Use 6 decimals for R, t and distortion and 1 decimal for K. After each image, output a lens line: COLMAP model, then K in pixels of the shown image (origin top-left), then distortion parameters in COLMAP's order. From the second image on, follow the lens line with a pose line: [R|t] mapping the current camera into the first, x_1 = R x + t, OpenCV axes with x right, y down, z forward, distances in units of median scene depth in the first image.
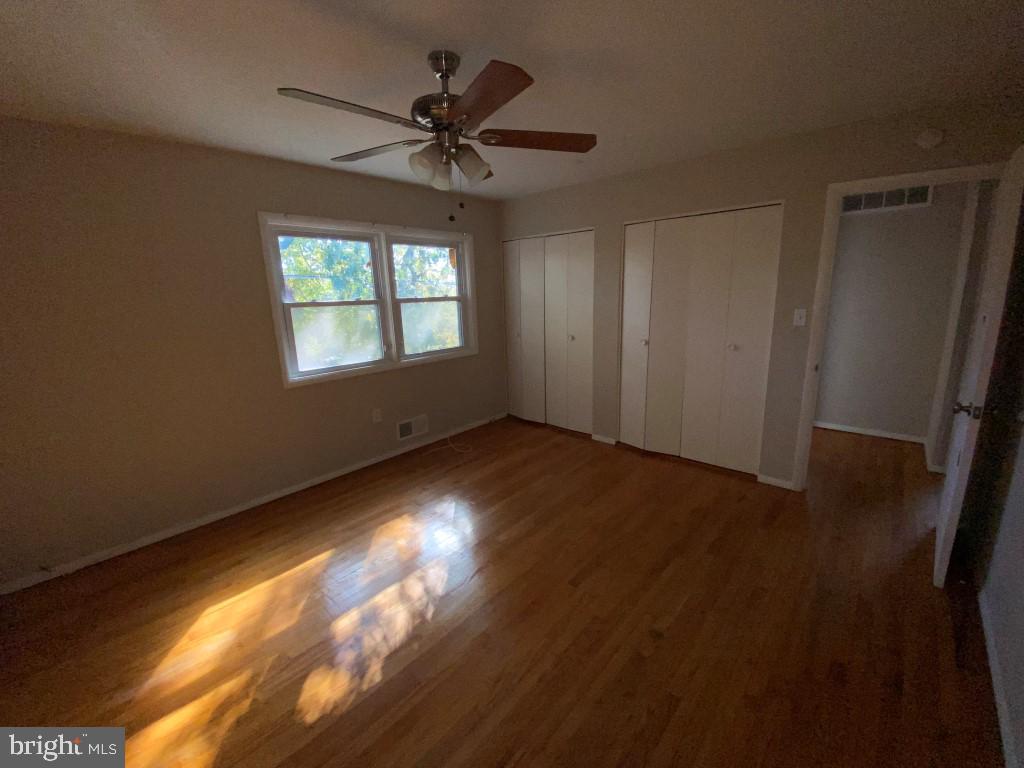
lens RADIAL K [[415.6, 0, 513.1], [0, 415.6, 380.7], [0, 0, 1]] dist [0.022302, -0.022807]
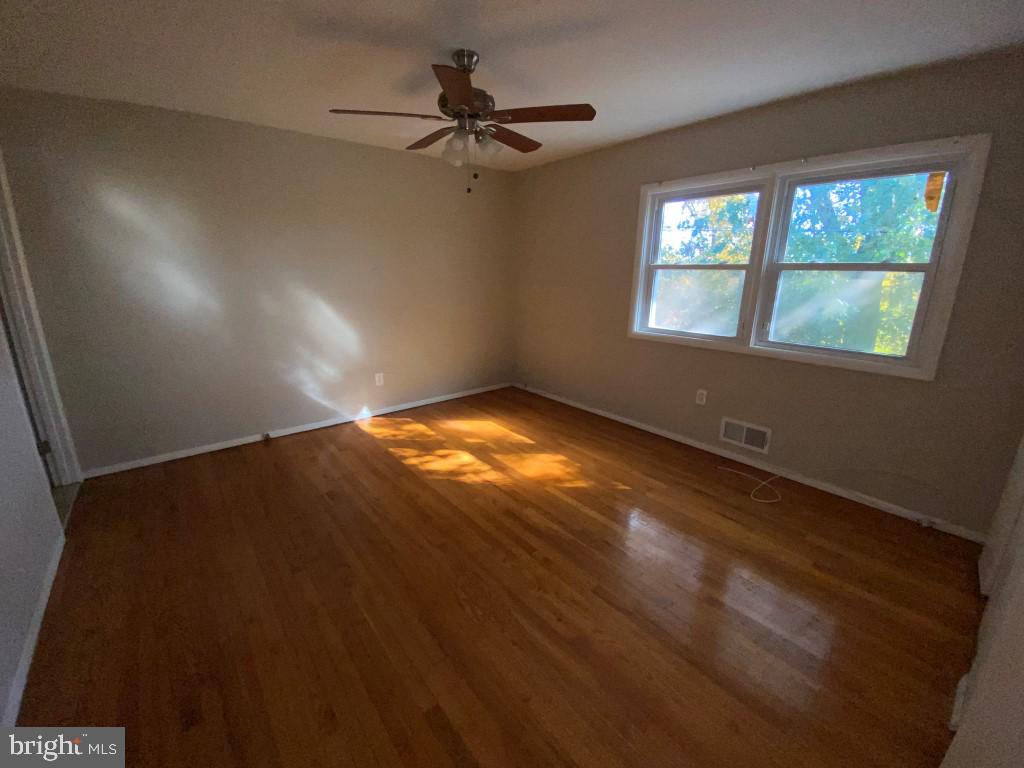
lens RADIAL K [[415.6, 0, 513.1], [0, 415.6, 380.7], [0, 0, 1]] dist [0.022302, -0.022807]
pose [[-0.156583, 0.283709, -0.946040, 0.666502], [-0.212101, 0.925848, 0.312759, -0.165210], [0.964622, 0.249629, -0.084797, 0.797266]]
